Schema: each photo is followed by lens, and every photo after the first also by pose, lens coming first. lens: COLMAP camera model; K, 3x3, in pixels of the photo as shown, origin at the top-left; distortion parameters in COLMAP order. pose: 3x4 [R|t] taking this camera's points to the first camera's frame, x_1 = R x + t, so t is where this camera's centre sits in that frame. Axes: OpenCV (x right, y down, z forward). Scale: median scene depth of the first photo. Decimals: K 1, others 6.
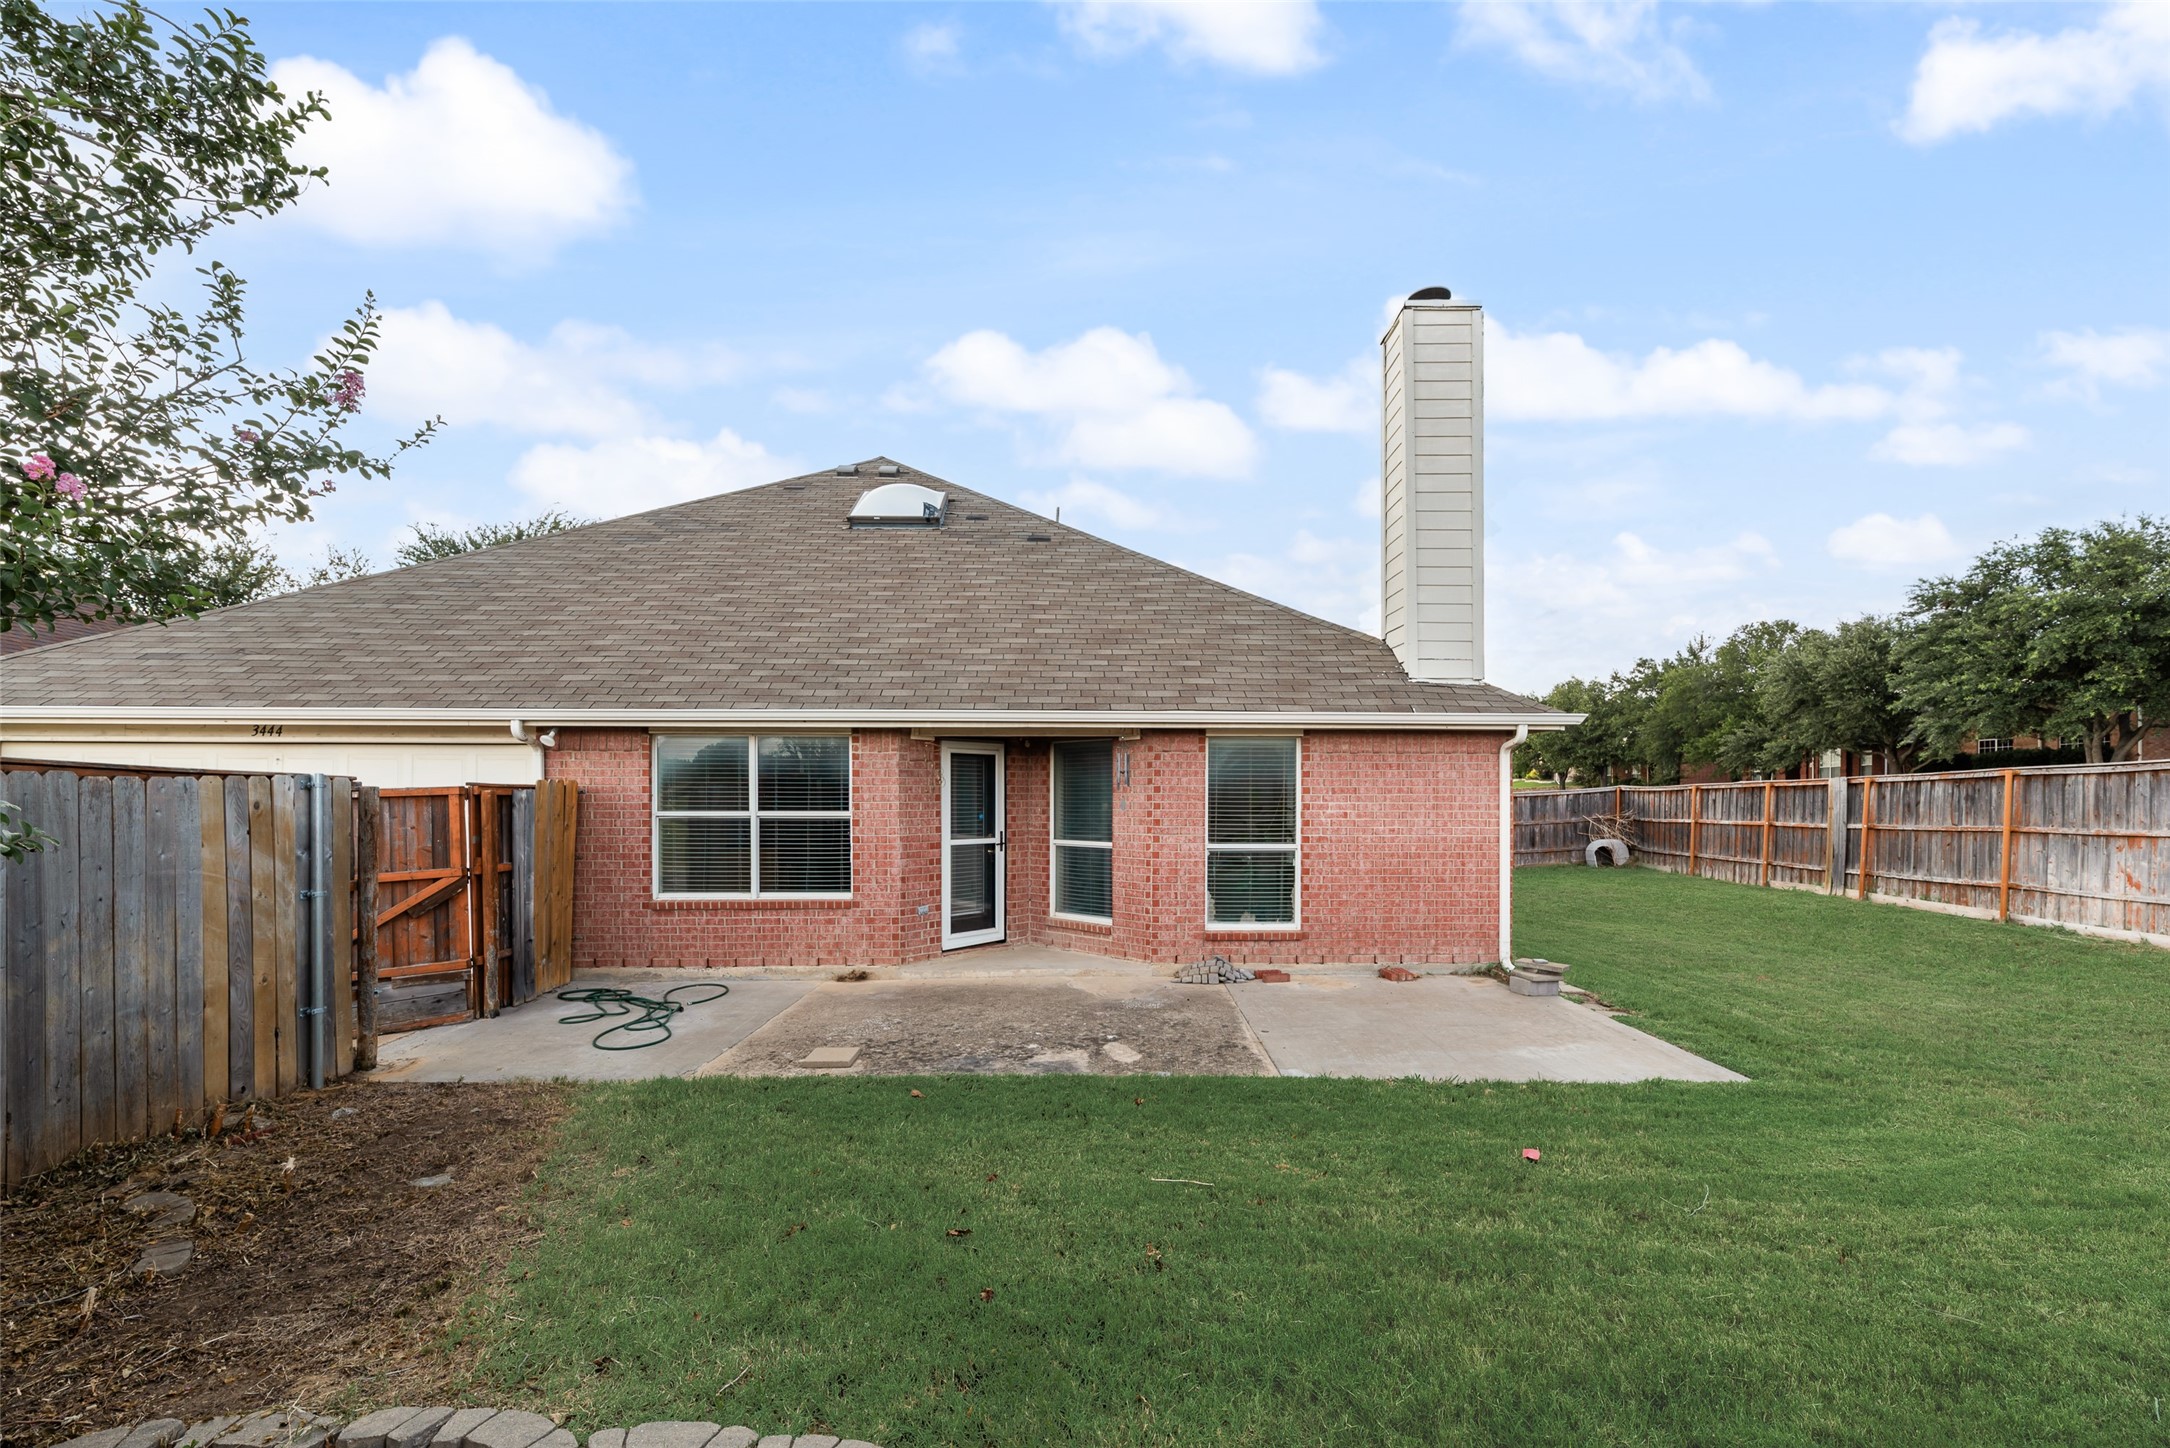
lens RADIAL K [[898.8, 0, 1089.7], [0, 898.8, 725.1], [0, 0, 1]] dist [0.002073, 0.000476]
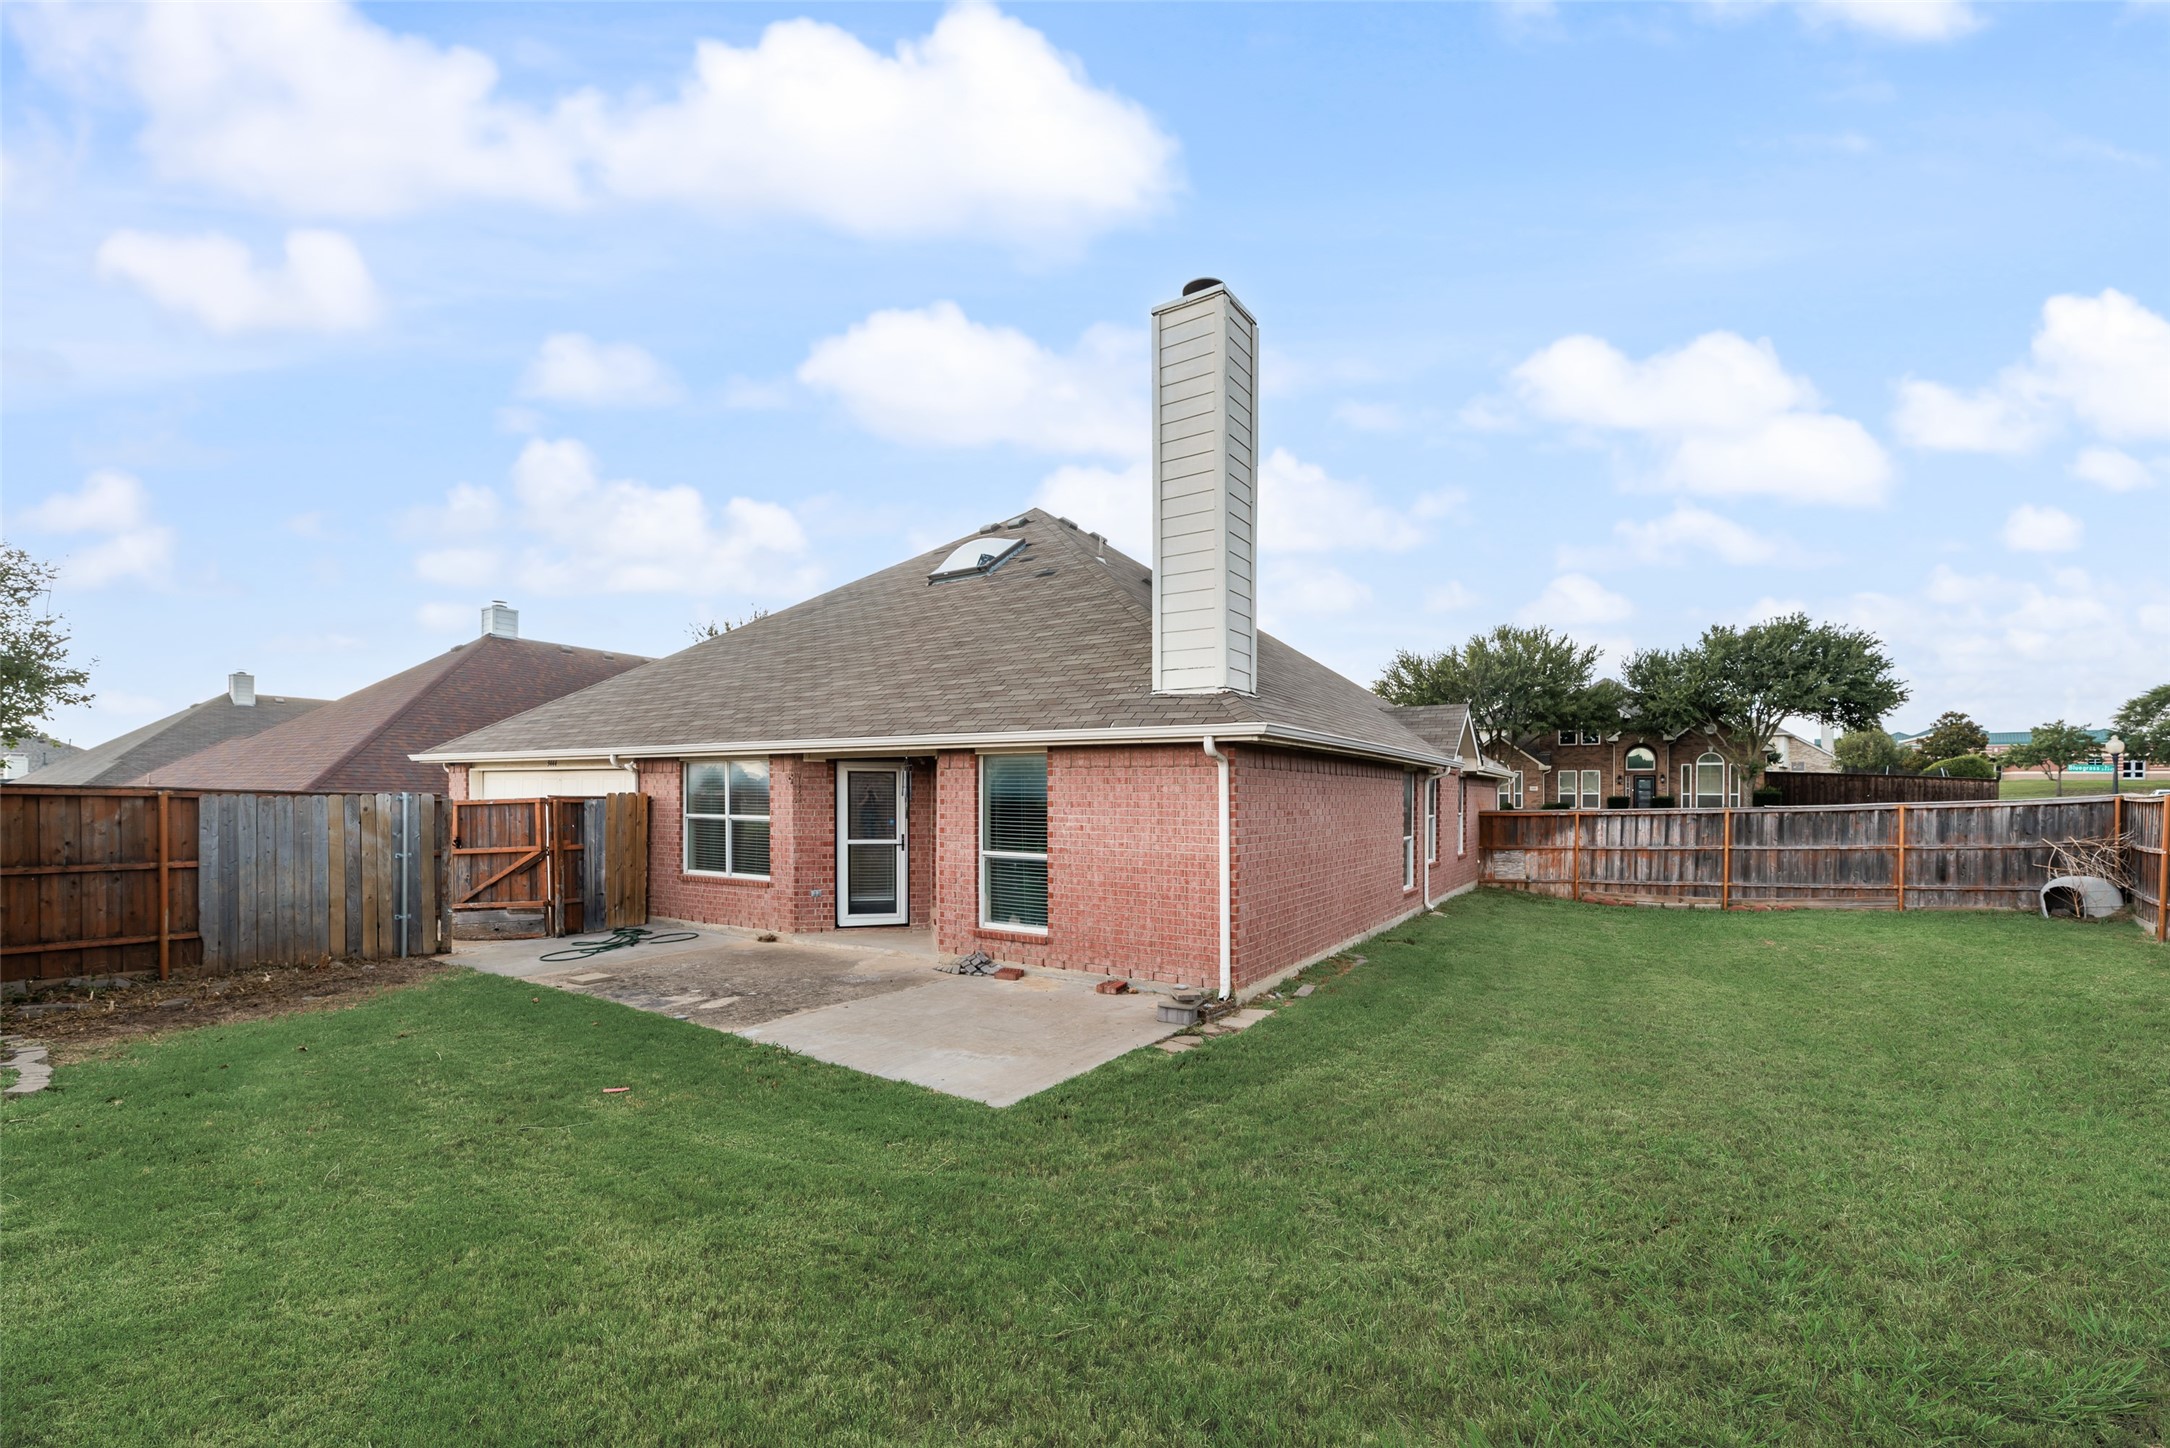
lens RADIAL K [[898.8, 0, 1095.5], [0, 898.8, 723.7], [0, 0, 1]] dist [0.002073, 0.000476]
pose [[0.827603, -0.039991, -0.559887, 0.904818], [0.038806, 0.999149, -0.014005, -0.004954], [0.559971, -0.010137, 0.828450, 0.156531]]
